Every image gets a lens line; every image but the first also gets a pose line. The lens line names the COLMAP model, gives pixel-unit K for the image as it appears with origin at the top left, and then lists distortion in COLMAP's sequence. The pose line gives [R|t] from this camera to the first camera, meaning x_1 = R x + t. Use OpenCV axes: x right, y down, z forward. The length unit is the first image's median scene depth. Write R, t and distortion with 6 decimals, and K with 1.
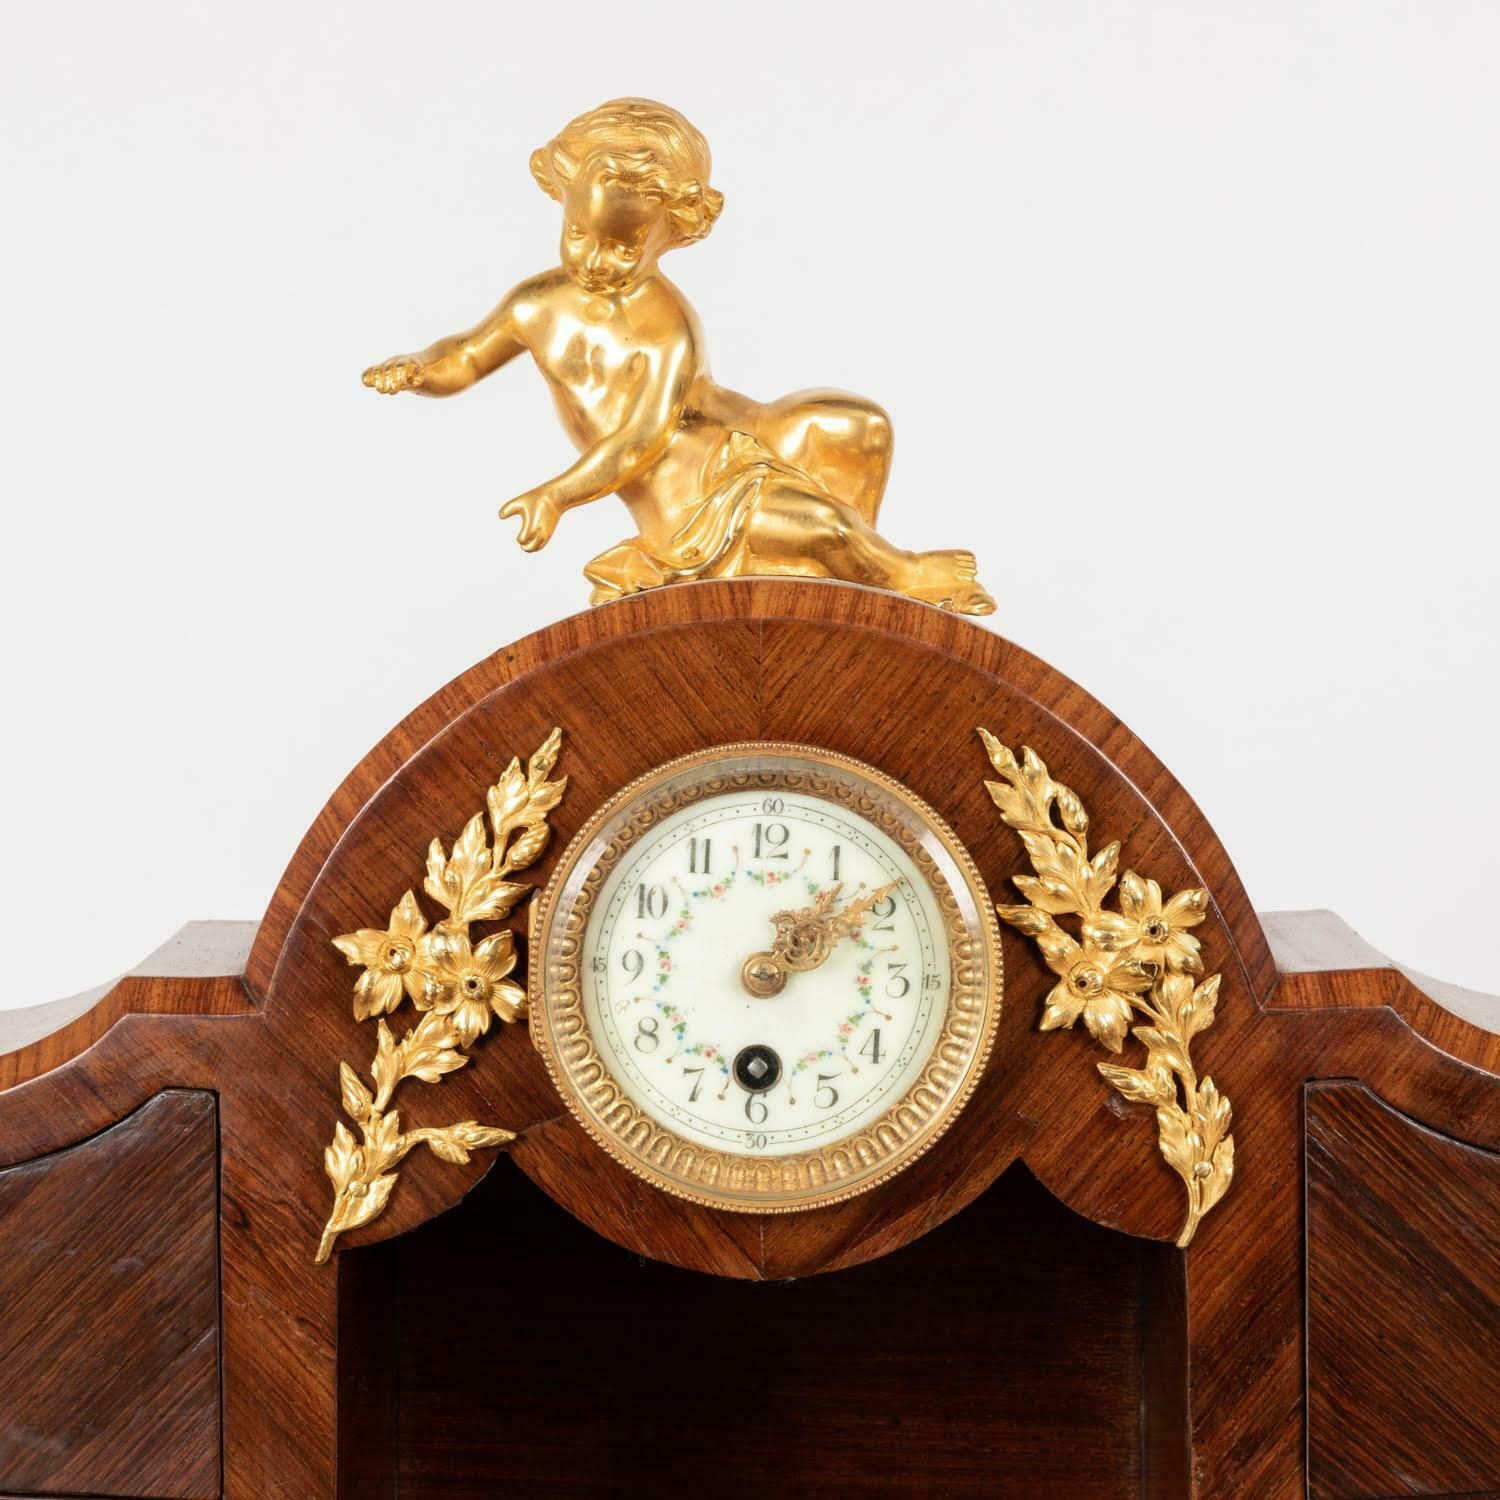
lens RADIAL K [[4126.4, 0, 755.9], [0, 4126.4, 708.5], [0, 0, 1]] dist [-0.049749, 0.000000]
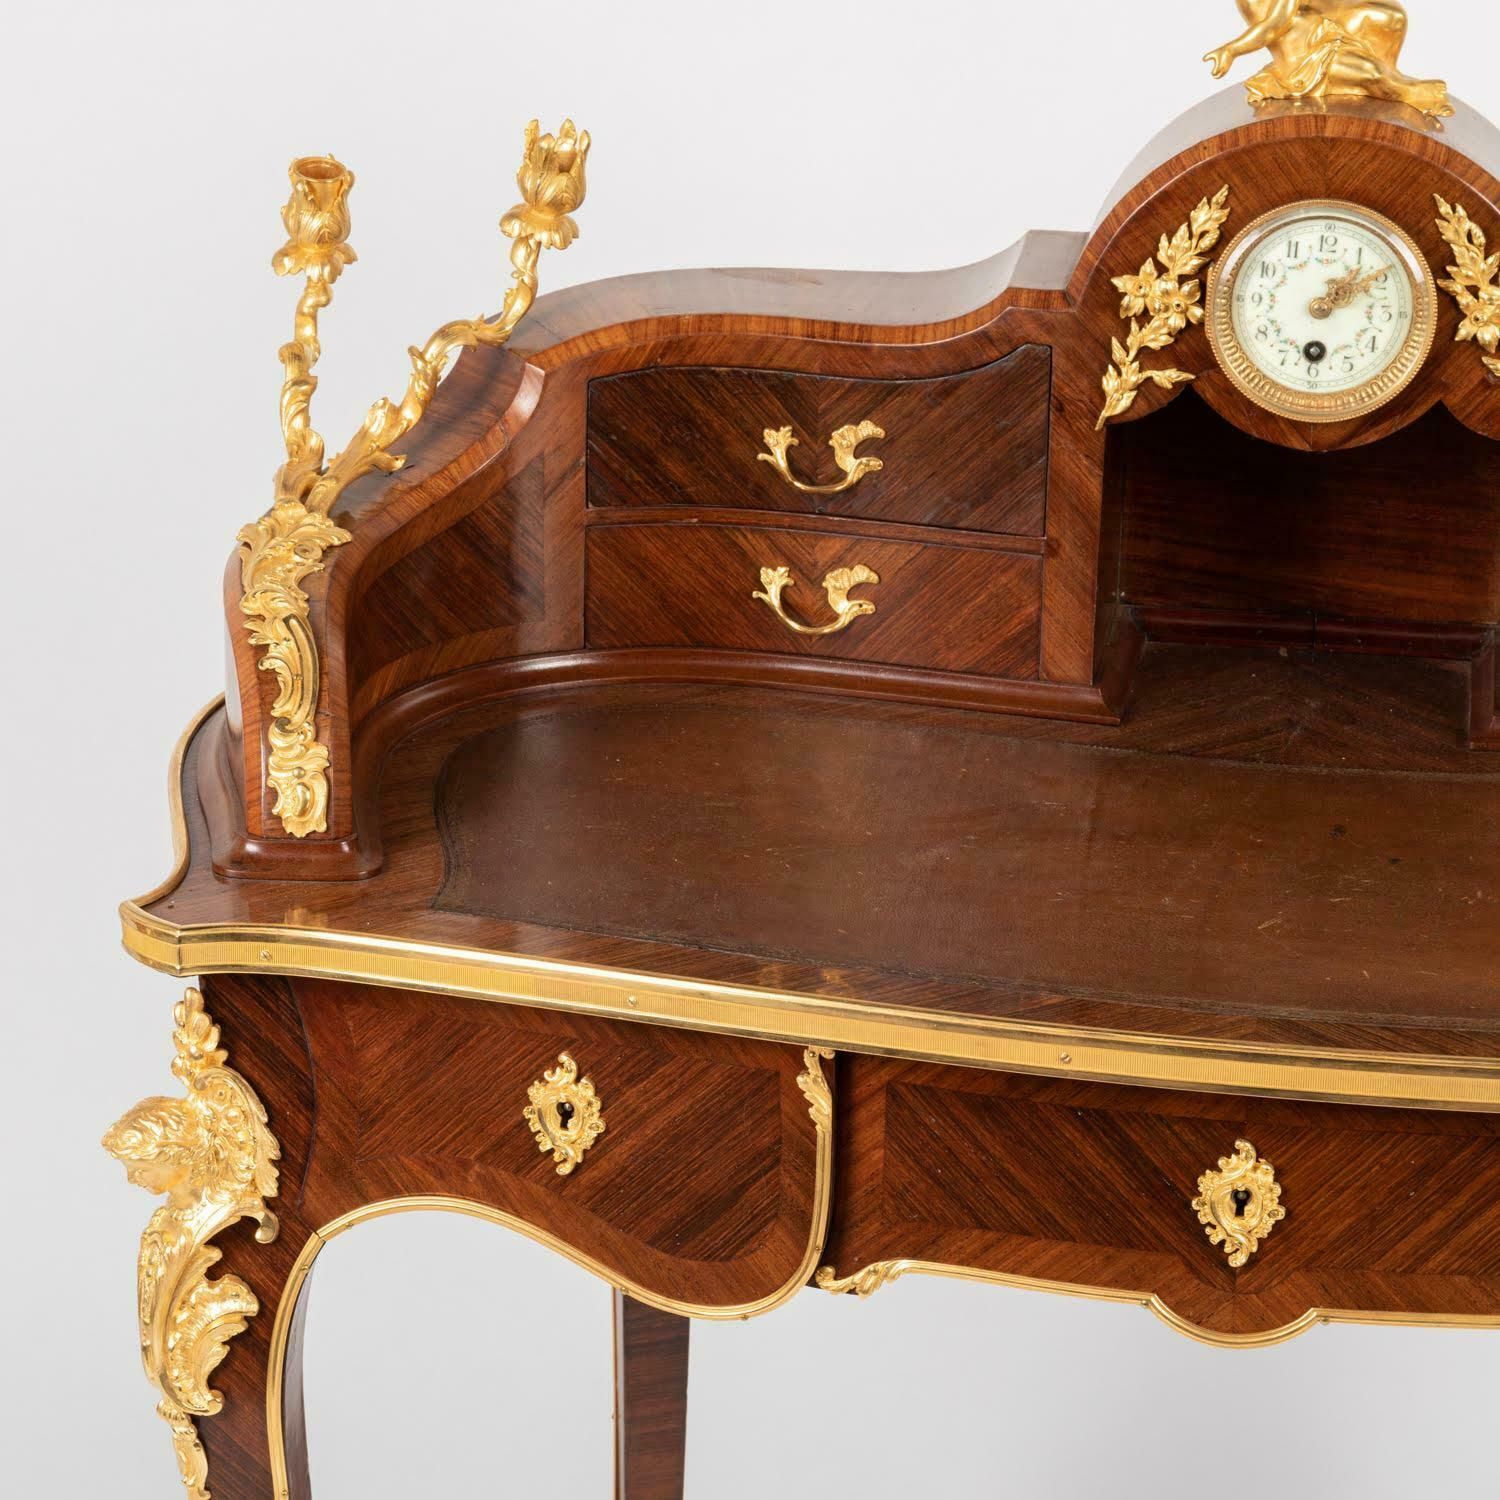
lens RADIAL K [[4126.4, 0, 558.1], [0, 4126.4, 731.1], [0, 0, 1]] dist [-0.049749, 0.000000]
pose [[0.979779, 0.068261, -0.188080, 0.029949], [-0.010971, 0.956918, 0.290152, -0.324196], [0.199783, -0.282222, 0.938316, -1.063023]]
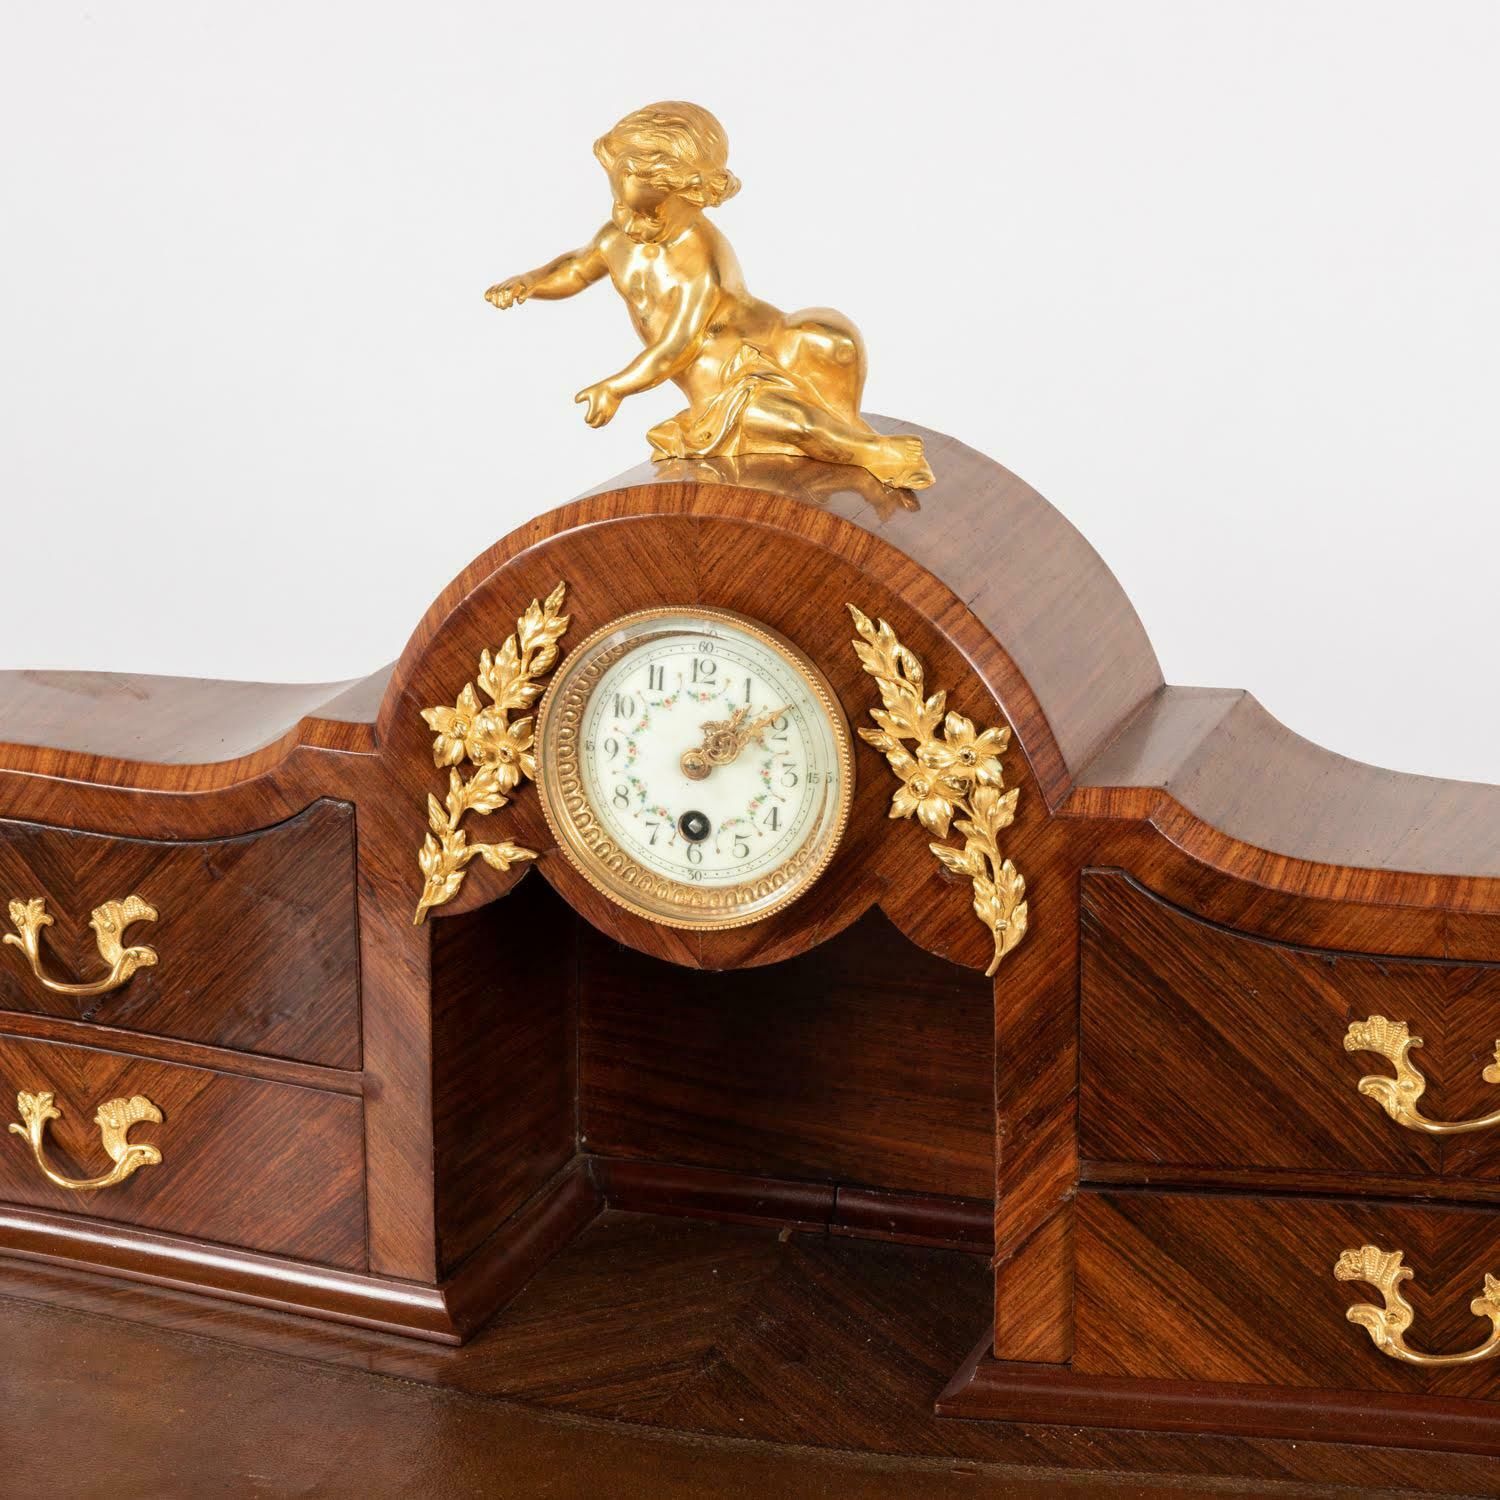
lens RADIAL K [[4126.4, 0, 746.2], [0, 4126.4, 746.4], [0, 0, 1]] dist [-0.049749, 0.000000]
pose [[0.949678, 0.085274, -0.301397, 0.440164], [-0.017144, 0.974937, 0.221819, -0.253369], [0.312758, -0.205489, 0.927338, -0.303624]]
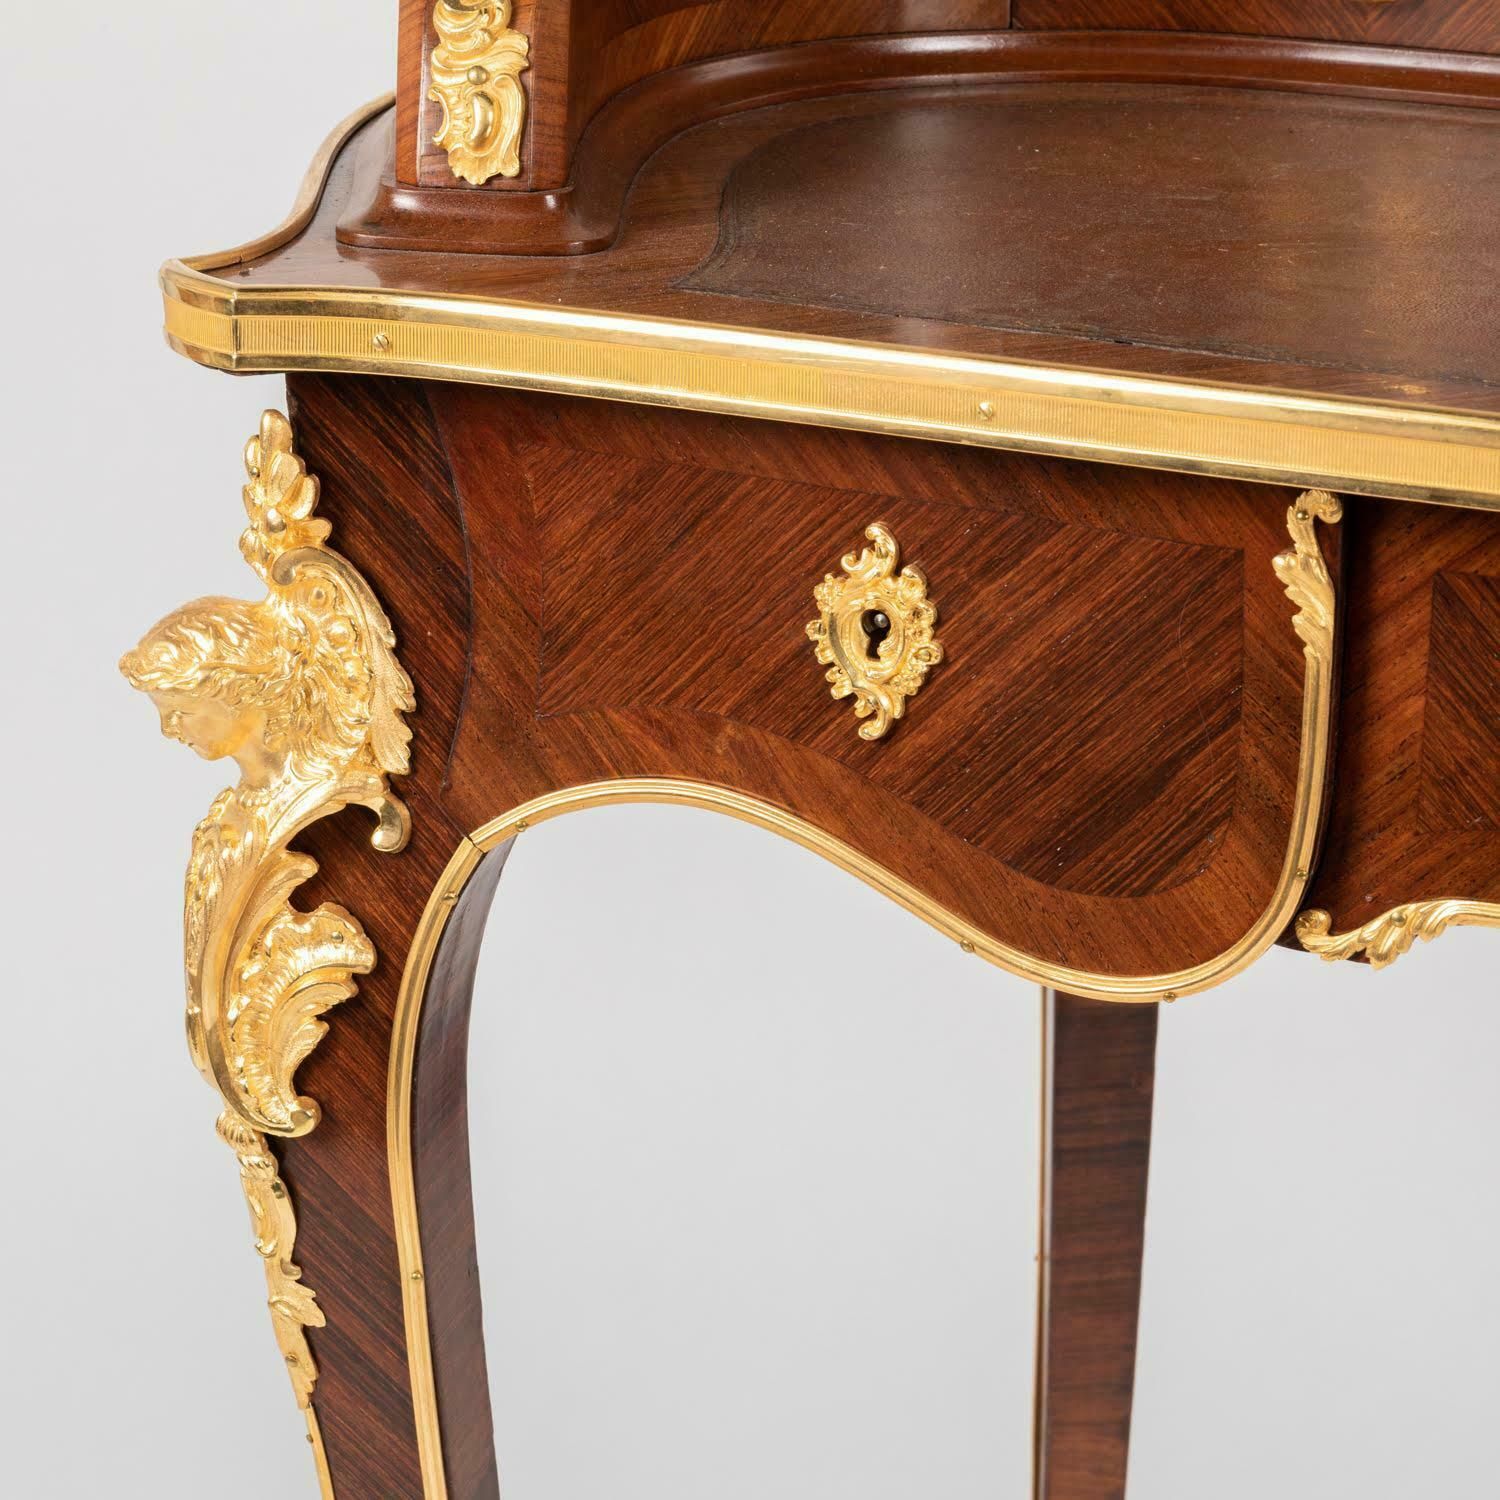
lens RADIAL K [[4126.4, 0, 631.1], [0, 4126.4, 702.6], [0, 0, 1]] dist [-0.049749, 0.000000]
pose [[0.941003, 0.109429, -0.320216, -0.017021], [-0.014366, 0.958337, 0.285280, 0.092166], [0.338093, -0.263849, 0.903370, -0.367154]]
